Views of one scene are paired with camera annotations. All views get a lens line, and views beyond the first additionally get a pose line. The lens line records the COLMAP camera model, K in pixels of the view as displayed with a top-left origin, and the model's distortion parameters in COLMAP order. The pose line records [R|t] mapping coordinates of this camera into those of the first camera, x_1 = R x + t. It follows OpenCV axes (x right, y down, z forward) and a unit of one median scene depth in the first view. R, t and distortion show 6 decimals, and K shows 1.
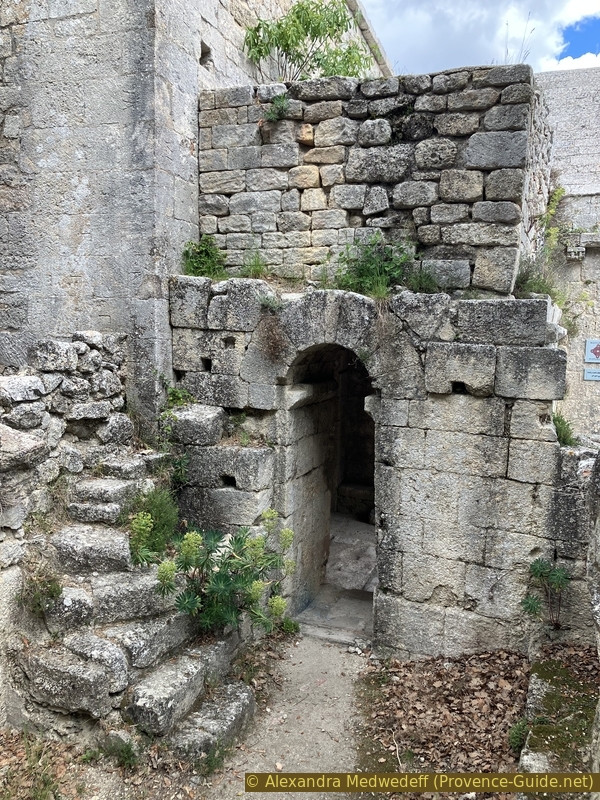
lens RADIAL K [[637.0, 0, 298.9], [0, 637.0, 394.5], [0, 0, 1]] dist [0.004596, -0.012478]
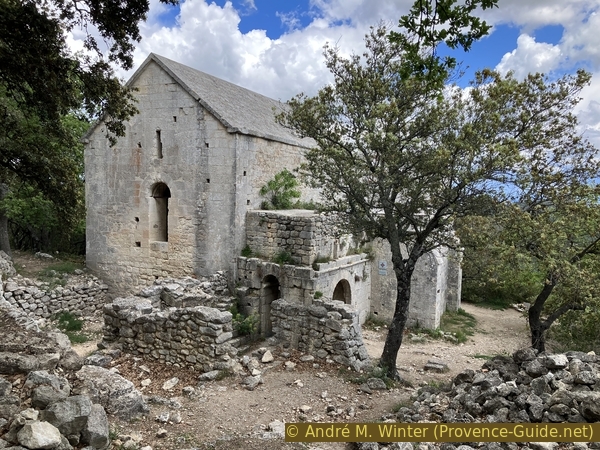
lens RADIAL K [[477.8, 0, 306.1], [0, 477.8, 226.2], [0, 0, 1]] dist [0.004596, -0.012478]
pose [[0.993404, 0.013542, -0.113862, 0.683049], [-0.018588, 0.998886, -0.043374, -0.284317], [0.113148, 0.045204, 0.992549, -2.385379]]
